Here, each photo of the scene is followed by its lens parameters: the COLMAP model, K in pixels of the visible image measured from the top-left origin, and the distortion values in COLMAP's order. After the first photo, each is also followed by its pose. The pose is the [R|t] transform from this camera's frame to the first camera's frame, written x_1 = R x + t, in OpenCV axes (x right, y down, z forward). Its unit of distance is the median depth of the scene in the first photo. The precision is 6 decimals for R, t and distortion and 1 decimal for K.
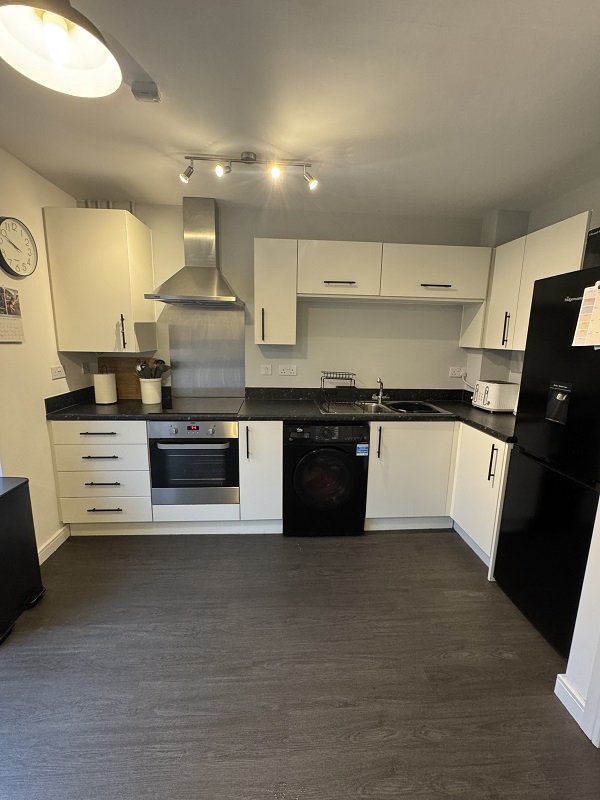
lens RADIAL K [[344.2, 0, 300.6], [0, 344.2, 401.3], [0, 0, 1]] dist [-0.006876, -0.000925]
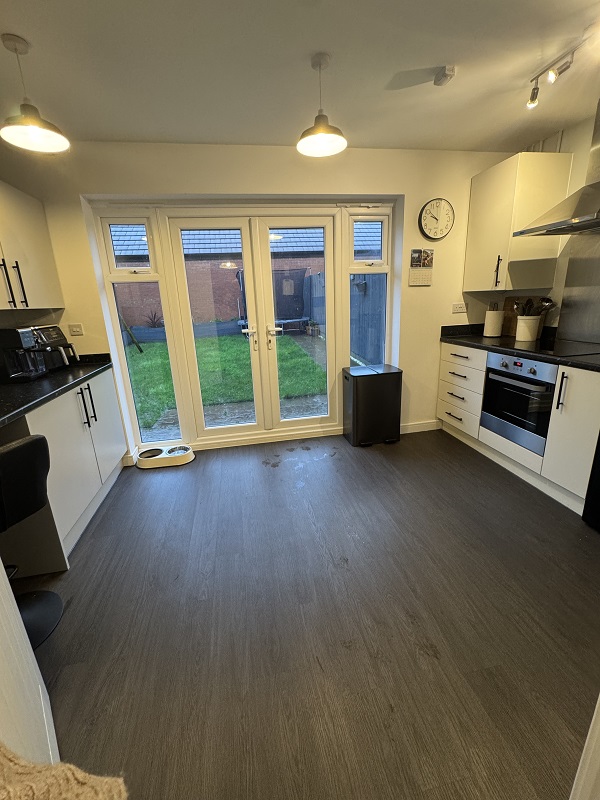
lens RADIAL K [[344.2, 0, 299.7], [0, 344.2, 402.5], [0, 0, 1]] dist [-0.006876, -0.000925]
pose [[0.115816, 0.263476, -0.957688, 0.596946], [-0.137565, 0.959139, 0.247239, 0.023765], [0.983698, 0.103111, 0.147329, 0.221490]]
